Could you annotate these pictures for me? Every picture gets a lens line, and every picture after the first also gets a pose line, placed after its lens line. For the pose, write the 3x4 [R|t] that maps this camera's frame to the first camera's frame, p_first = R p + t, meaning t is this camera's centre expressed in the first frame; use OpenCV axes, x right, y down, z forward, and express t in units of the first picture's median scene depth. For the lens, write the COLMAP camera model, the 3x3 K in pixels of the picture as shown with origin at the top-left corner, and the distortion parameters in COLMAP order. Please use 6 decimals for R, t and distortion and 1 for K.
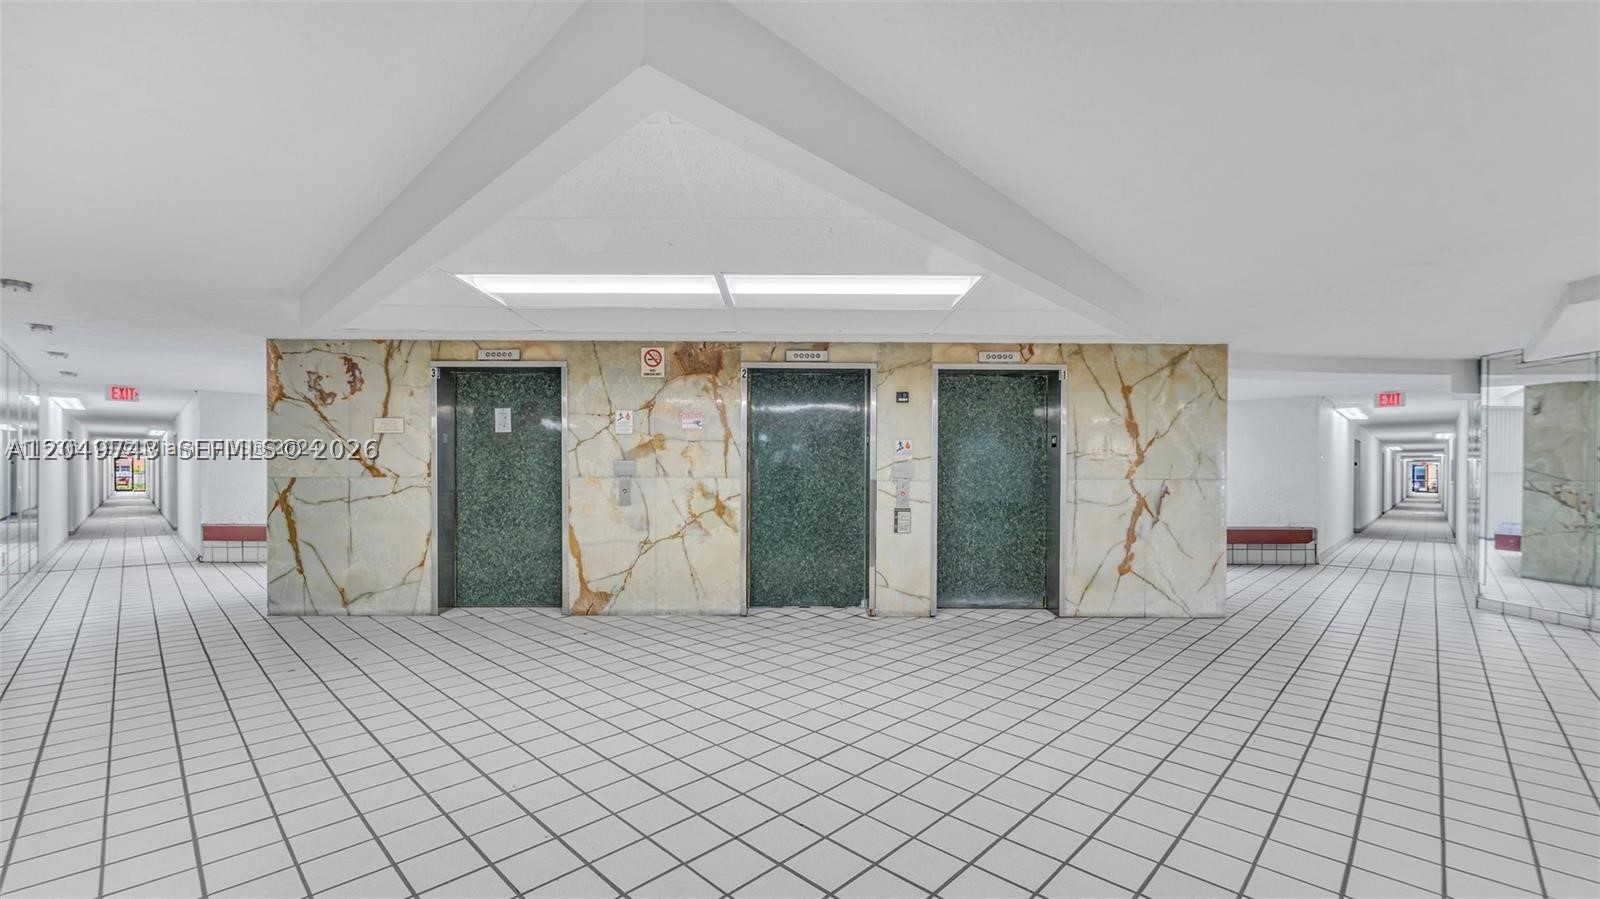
lens RADIAL K [[651.1, 0, 796.8], [0, 651.1, 486.8], [0, 0, 1]] dist [0.000336, -0.000014]
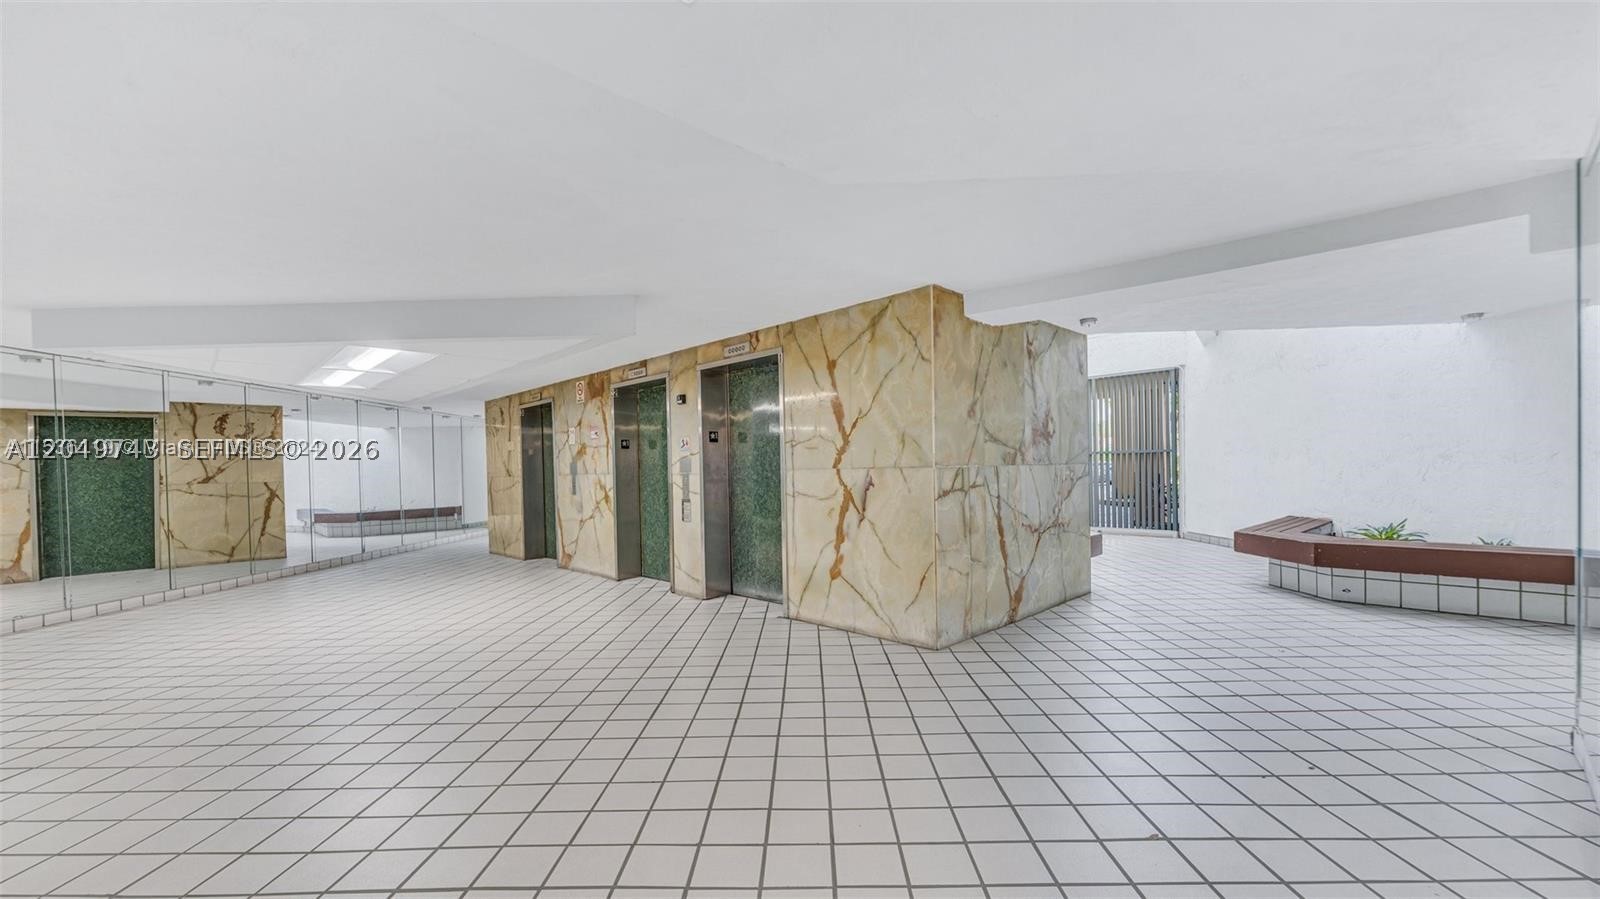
lens RADIAL K [[651.1, 0, 796.8], [0, 651.1, 486.8], [0, 0, 1]] dist [0.000336, -0.000014]
pose [[0.684966, -0.000159, -0.728575, 1.101294], [0.010278, 0.999903, 0.009445, 0.003492], [0.728503, -0.013958, 0.684901, 0.374337]]
